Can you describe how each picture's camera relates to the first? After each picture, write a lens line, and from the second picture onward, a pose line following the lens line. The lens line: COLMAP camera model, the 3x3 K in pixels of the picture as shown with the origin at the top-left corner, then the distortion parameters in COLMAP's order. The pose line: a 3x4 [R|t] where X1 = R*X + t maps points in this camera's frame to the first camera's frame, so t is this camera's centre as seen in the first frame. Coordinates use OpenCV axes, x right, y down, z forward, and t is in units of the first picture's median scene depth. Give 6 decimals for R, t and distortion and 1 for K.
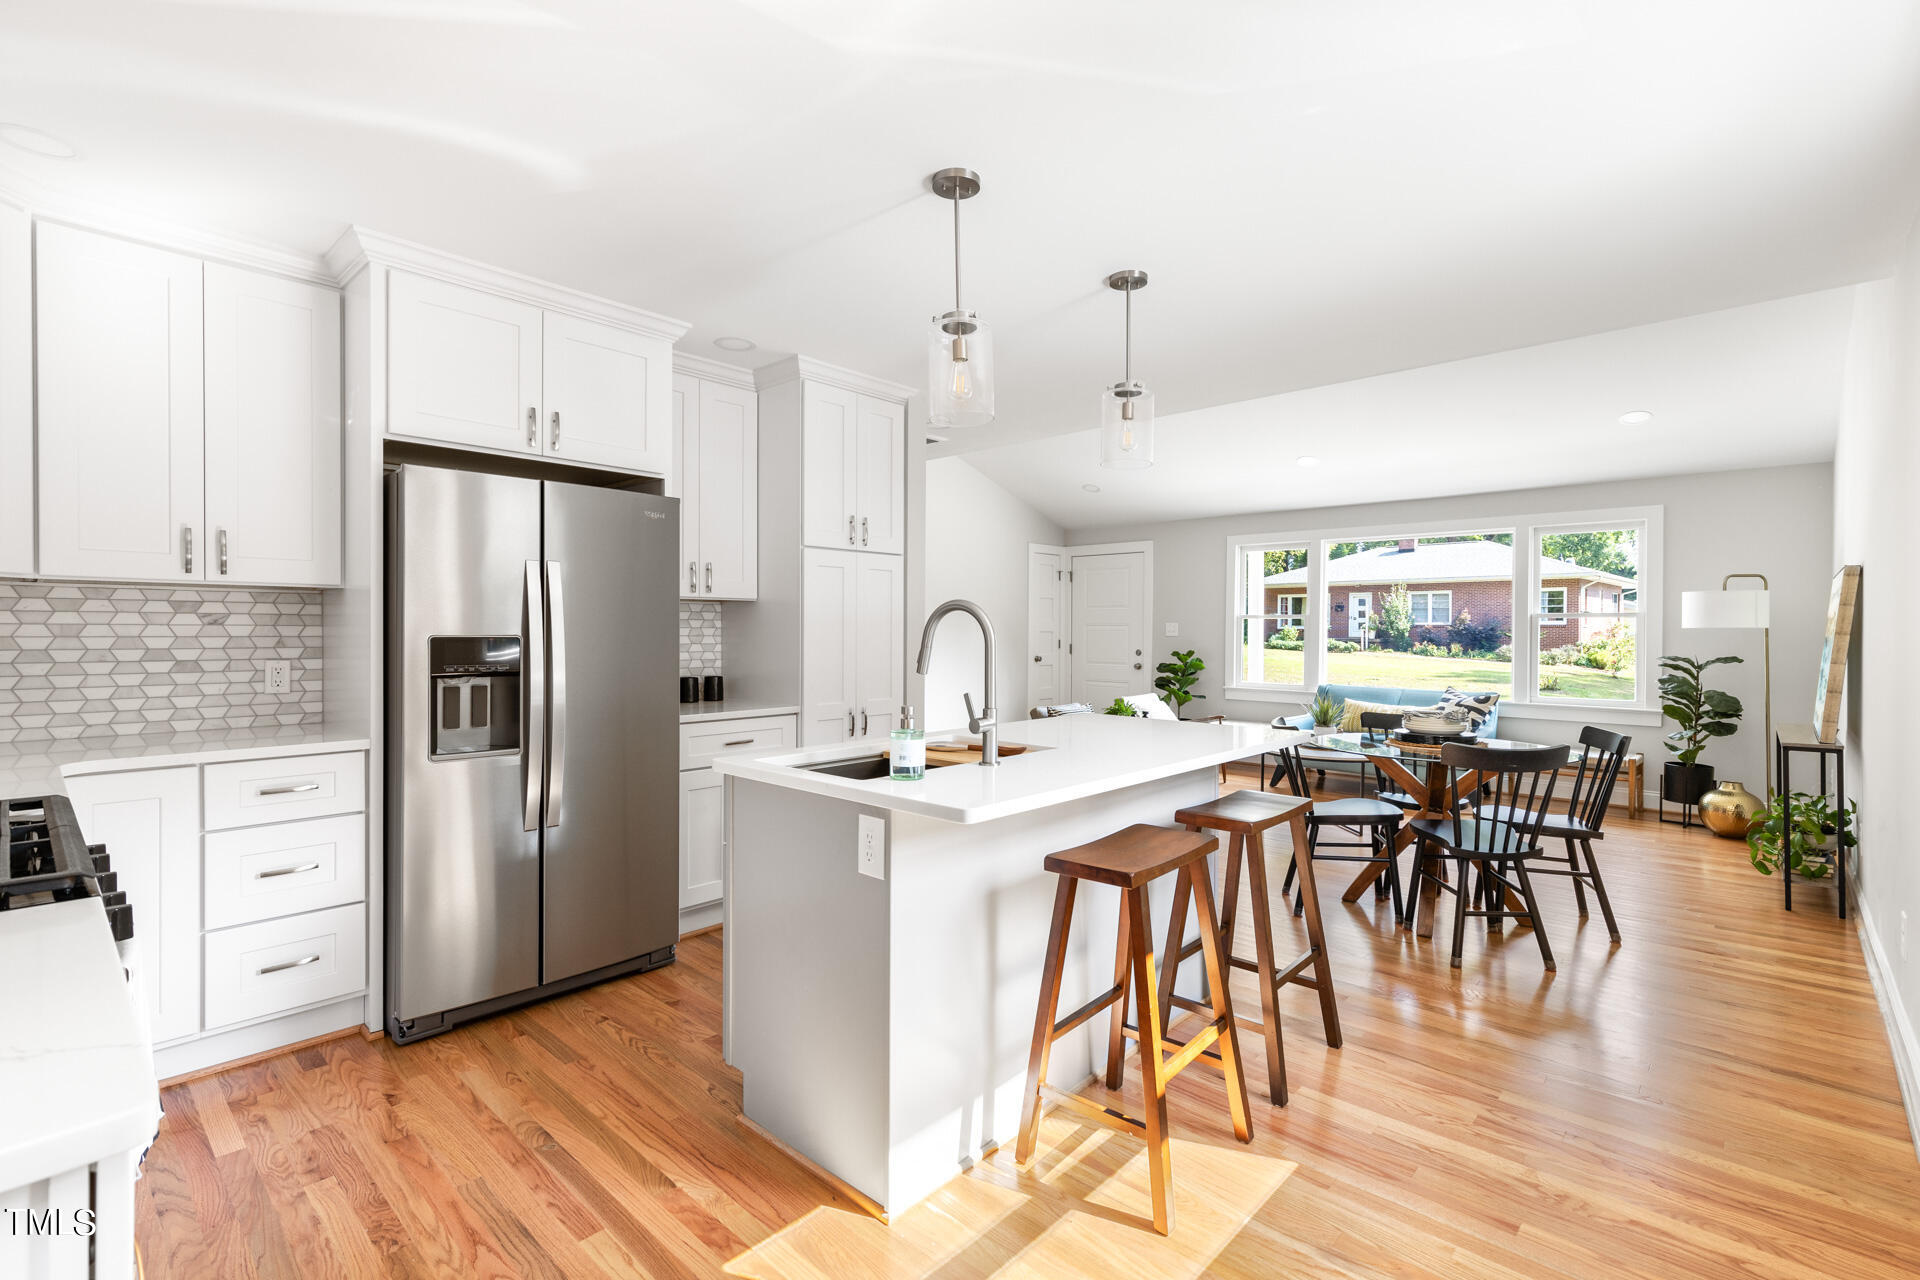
lens RADIAL K [[867.6, 0, 962.6], [0, 867.6, 638.7], [0, 0, 1]] dist [0.005397, 0.000784]
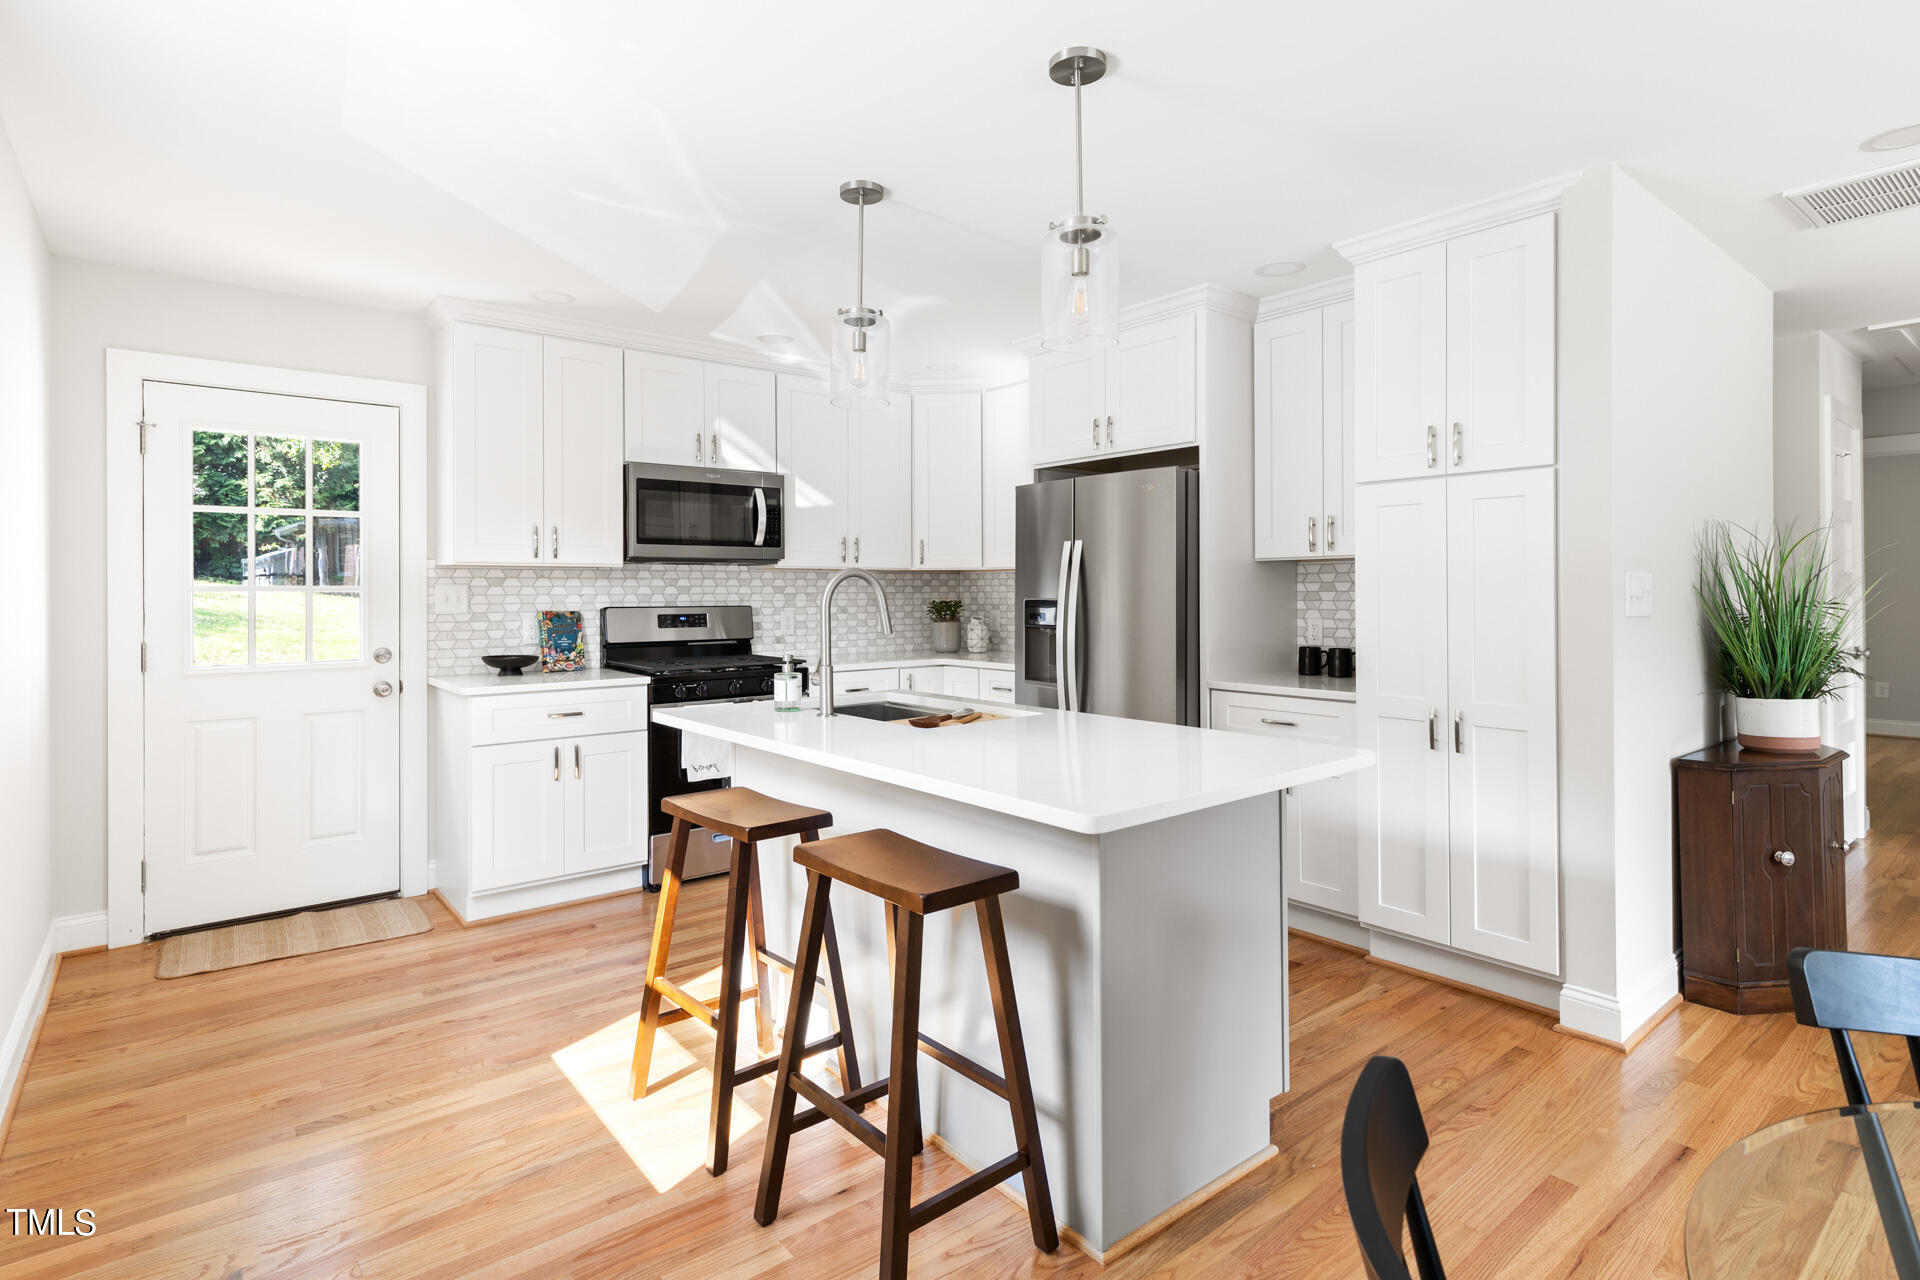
lens RADIAL K [[943.6, 0, 953.1], [0, 943.6, 588.8], [0, 0, 1]] dist [0.006778, -0.000737]
pose [[-0.142055, -0.007026, -0.989834, 0.953106], [-0.006776, 0.999958, -0.006125, -0.009309], [0.989836, 0.005837, -0.142097, 1.056053]]
